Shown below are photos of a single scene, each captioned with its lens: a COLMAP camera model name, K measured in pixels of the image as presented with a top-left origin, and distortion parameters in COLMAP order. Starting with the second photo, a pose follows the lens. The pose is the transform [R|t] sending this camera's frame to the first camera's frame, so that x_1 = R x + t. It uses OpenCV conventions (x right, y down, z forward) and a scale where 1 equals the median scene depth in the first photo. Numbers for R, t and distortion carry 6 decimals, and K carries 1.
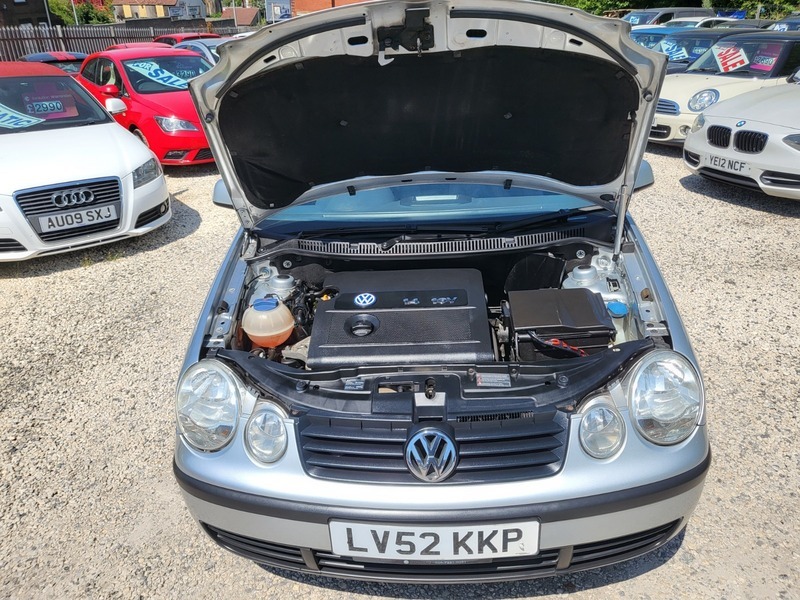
lens RADIAL K [[646.9, 0, 400.0], [0, 646.9, 300.0], [0, 0, 1]] dist [-0.004250, 0.062559]
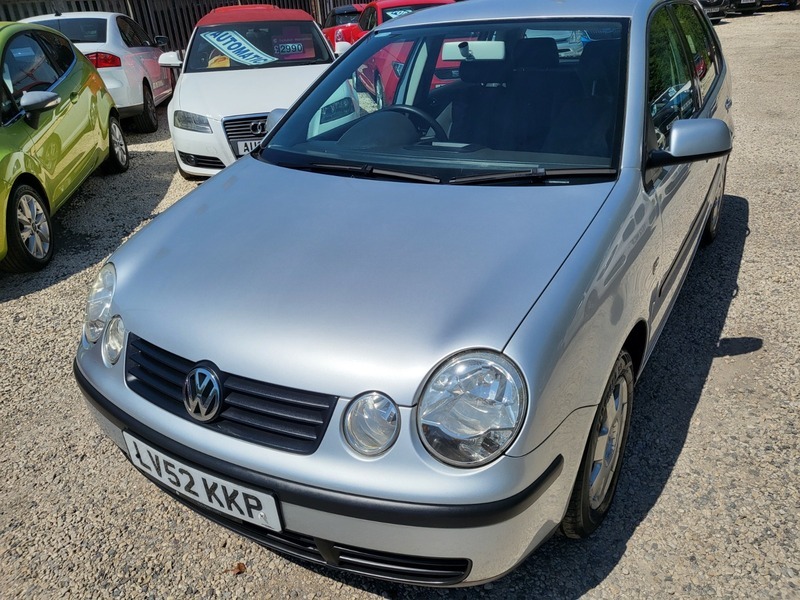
lens RADIAL K [[639.5, 0, 398.5], [0, 639.5, 297.0], [0, 0, 1]] dist [-0.006423, 0.059124]
pose [[0.877055, 0.199334, -0.437082, 0.332428], [-0.174649, 0.979897, 0.096434, -0.020332], [0.447518, -0.008242, 0.894237, 0.139240]]
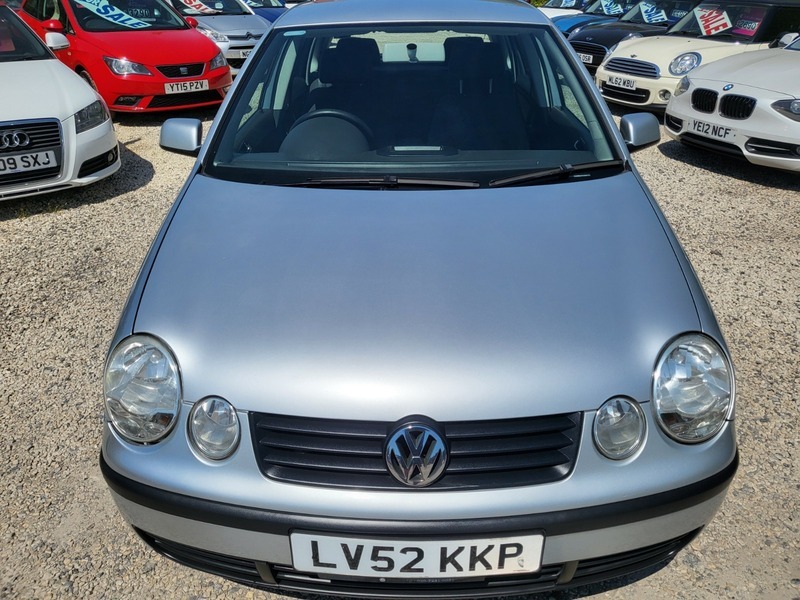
lens RADIAL K [[639.5, 0, 398.5], [0, 639.5, 297.0], [0, 0, 1]] dist [-0.006423, 0.059124]
pose [[0.998078, 0.020863, 0.058345, -0.012687], [-0.023923, 0.998347, 0.052265, -0.001377], [-0.057158, -0.053560, 0.996927, 0.097414]]
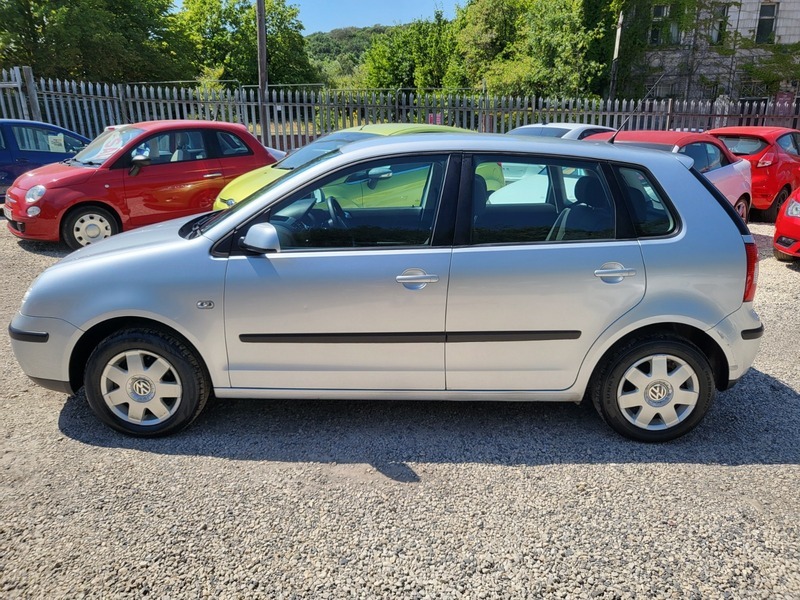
lens RADIAL K [[639.5, 0, 398.5], [0, 639.5, 297.0], [0, 0, 1]] dist [-0.006423, 0.059124]
pose [[-0.002599, 0.310923, -0.950432, 1.085568], [-0.413009, 0.865252, 0.284187, -0.388114], [0.910723, 0.393276, 0.126165, 0.869993]]
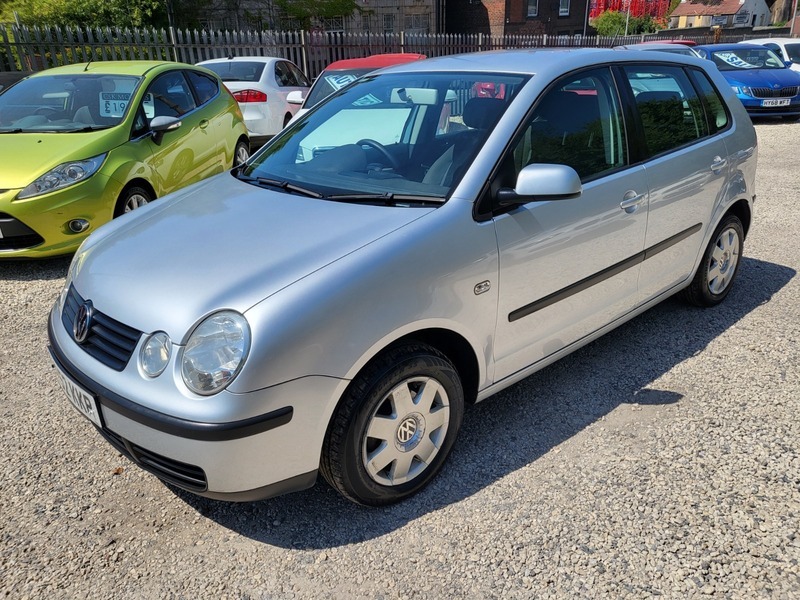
lens RADIAL K [[647.2, 0, 398.8], [0, 647.2, 306.6], [0, 0, 1]] dist [0.002289, 0.003398]
pose [[0.687676, 0.284269, -0.668051, 0.663187], [-0.291272, 0.950884, 0.104792, -0.058065], [0.665028, 0.122521, 0.736699, 0.218449]]
